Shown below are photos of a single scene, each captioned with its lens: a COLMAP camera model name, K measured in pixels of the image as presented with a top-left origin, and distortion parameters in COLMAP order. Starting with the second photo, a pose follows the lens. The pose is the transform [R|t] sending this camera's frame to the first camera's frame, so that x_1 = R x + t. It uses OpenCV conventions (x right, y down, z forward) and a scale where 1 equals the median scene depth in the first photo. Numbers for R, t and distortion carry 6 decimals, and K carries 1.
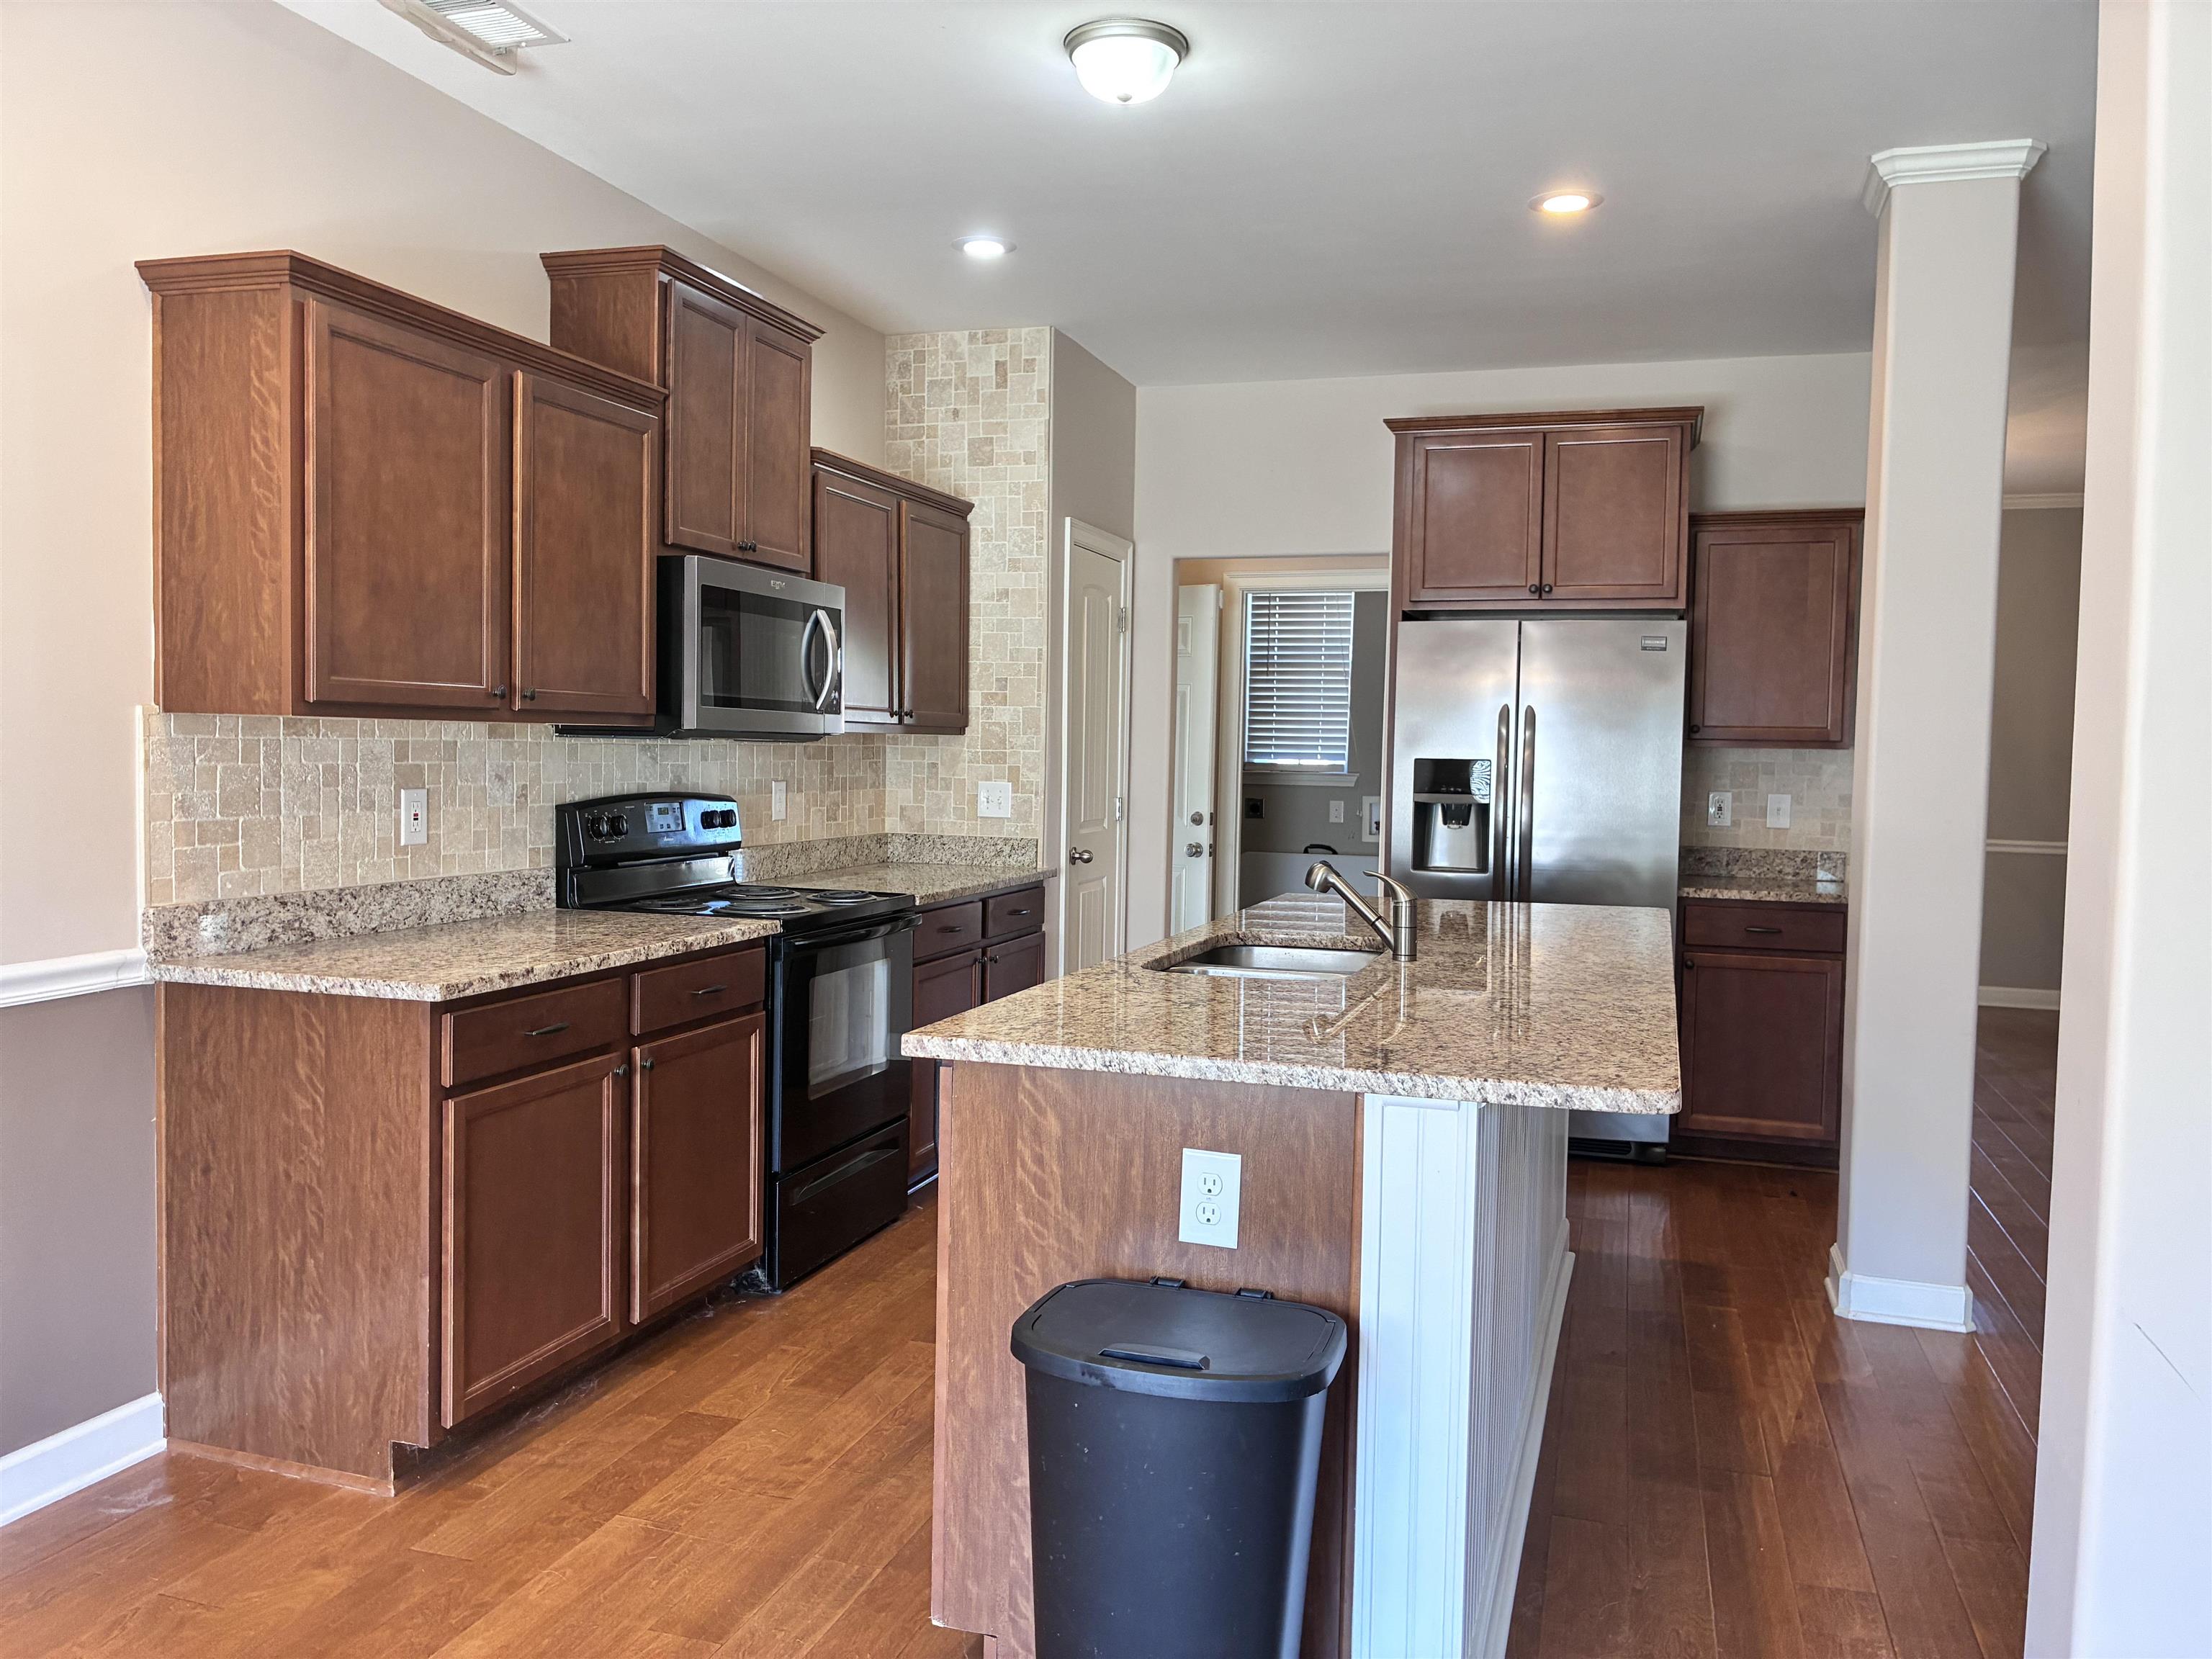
lens RADIAL K [[1682.7, 0, 1096.1], [0, 1682.7, 826.3], [0, 0, 1]] dist [0.054369, -0.072681]
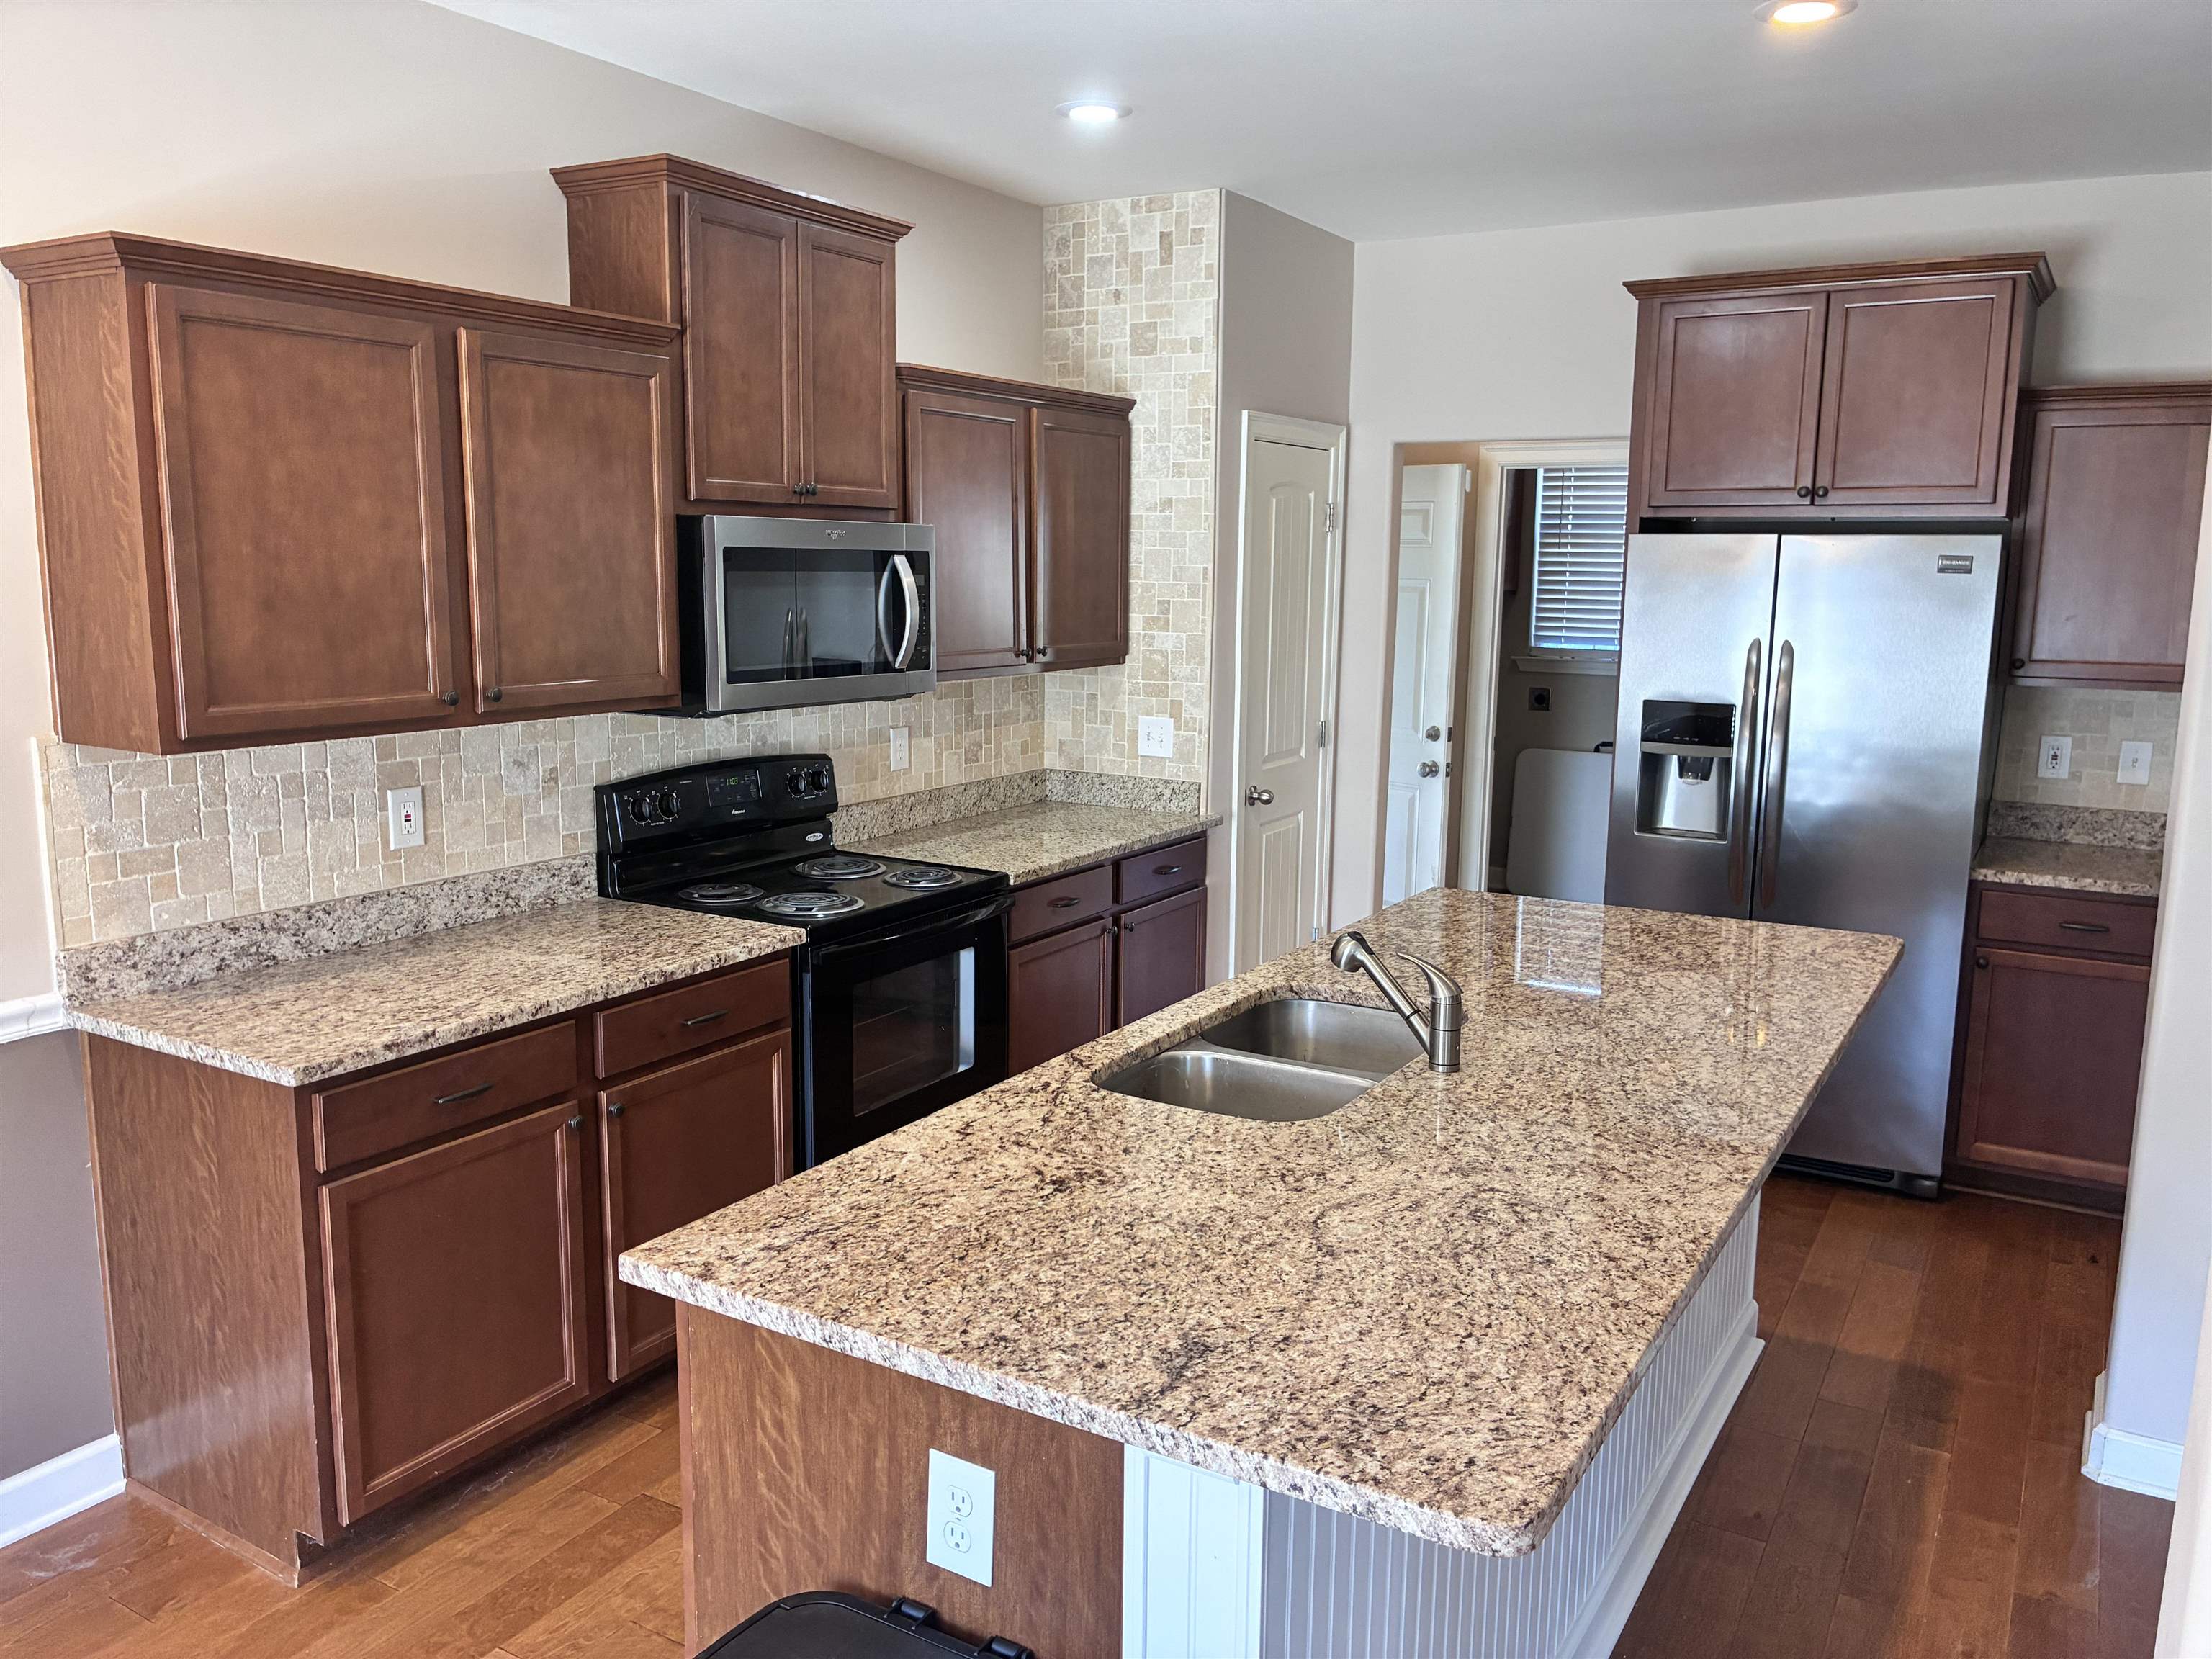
lens RADIAL K [[1682.7, 0, 1095.1], [0, 1682.7, 829.6], [0, 0, 1]] dist [0.054369, -0.072681]
pose [[0.974183, 0.028547, -0.223948, 0.172442], [-0.003751, 0.993883, 0.110375, -0.102587], [0.225729, -0.106686, 0.968331, 0.184233]]
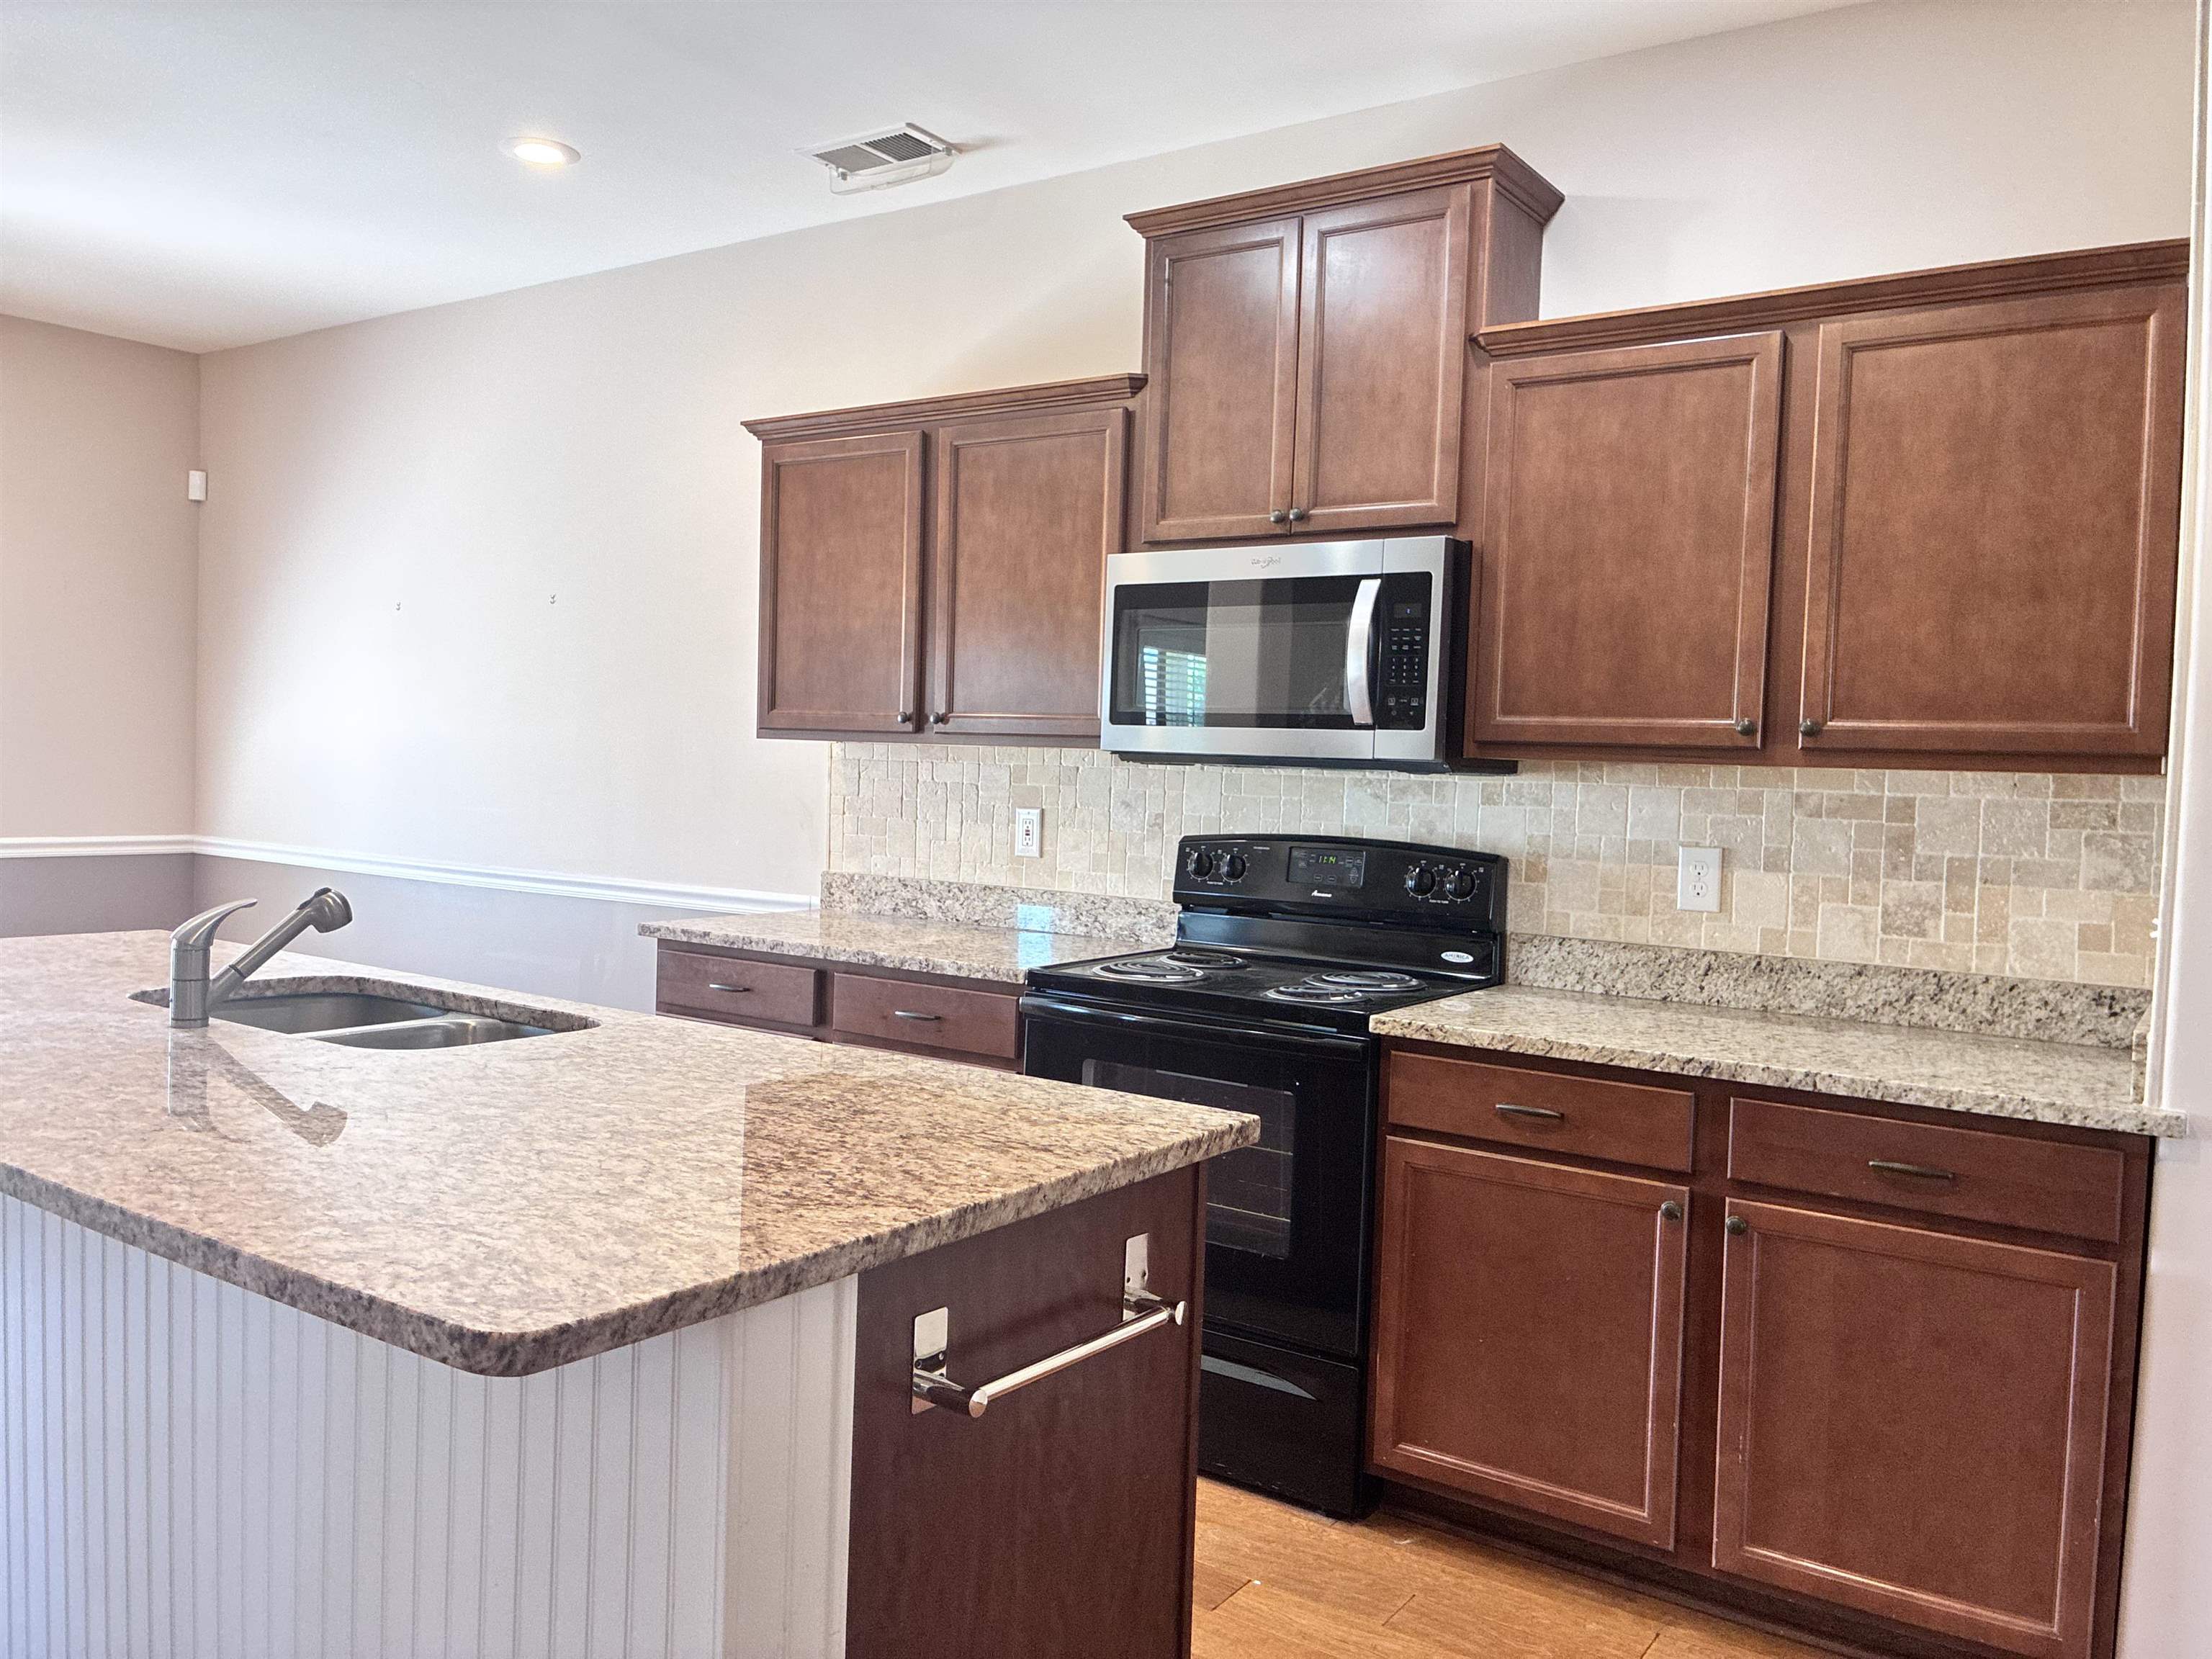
lens RADIAL K [[1682.7, 0, 1111.0], [0, 1682.7, 847.4], [0, 0, 1]] dist [0.054369, -0.072681]
pose [[-0.279679, 0.021467, -0.959853, 0.658283], [-0.085244, 0.995246, 0.047097, -0.053064], [0.956302, 0.094994, -0.276520, 1.356599]]
